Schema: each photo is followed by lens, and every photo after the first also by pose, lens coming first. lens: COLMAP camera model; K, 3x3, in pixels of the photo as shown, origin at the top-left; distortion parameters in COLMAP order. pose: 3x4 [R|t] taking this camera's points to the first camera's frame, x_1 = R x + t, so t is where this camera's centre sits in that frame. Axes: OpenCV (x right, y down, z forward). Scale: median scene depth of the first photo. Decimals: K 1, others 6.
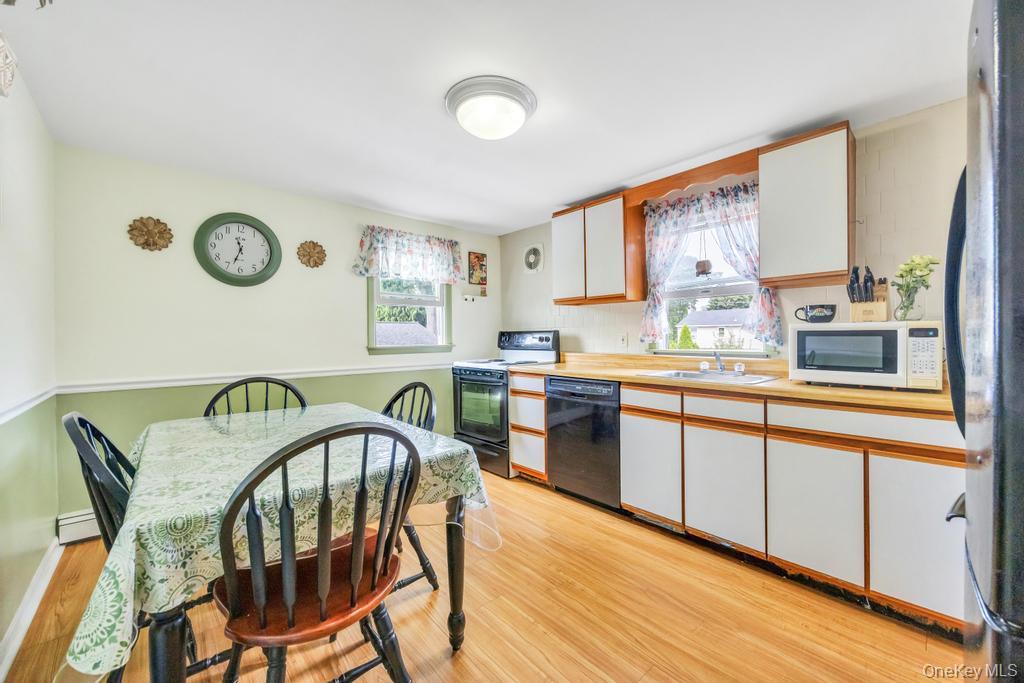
lens RADIAL K [[395.6, 0, 513.4], [0, 395.6, 336.7], [0, 0, 1]] dist [-0.002254, 0.000078]
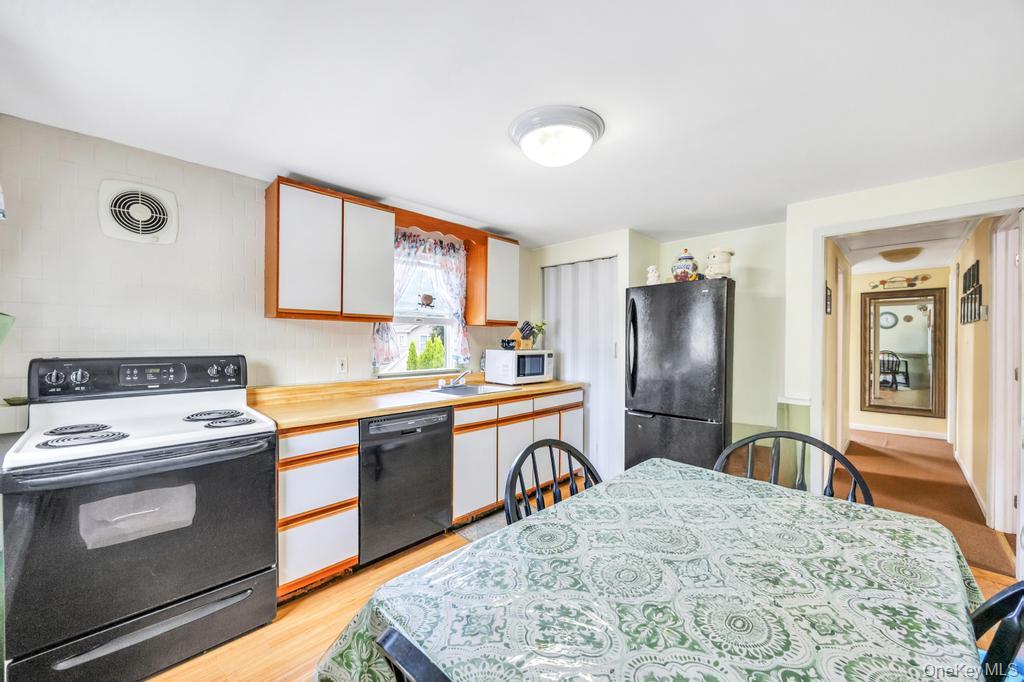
lens RADIAL K [[395.6, 0, 512.0], [0, 395.6, 342.2], [0, 0, 1]] dist [-0.002254, 0.000078]
pose [[-0.068761, 0.003523, 0.997627, -0.792273], [-0.002192, 0.999991, -0.003682, -0.051313], [-0.997631, -0.002440, -0.068752, 0.916607]]
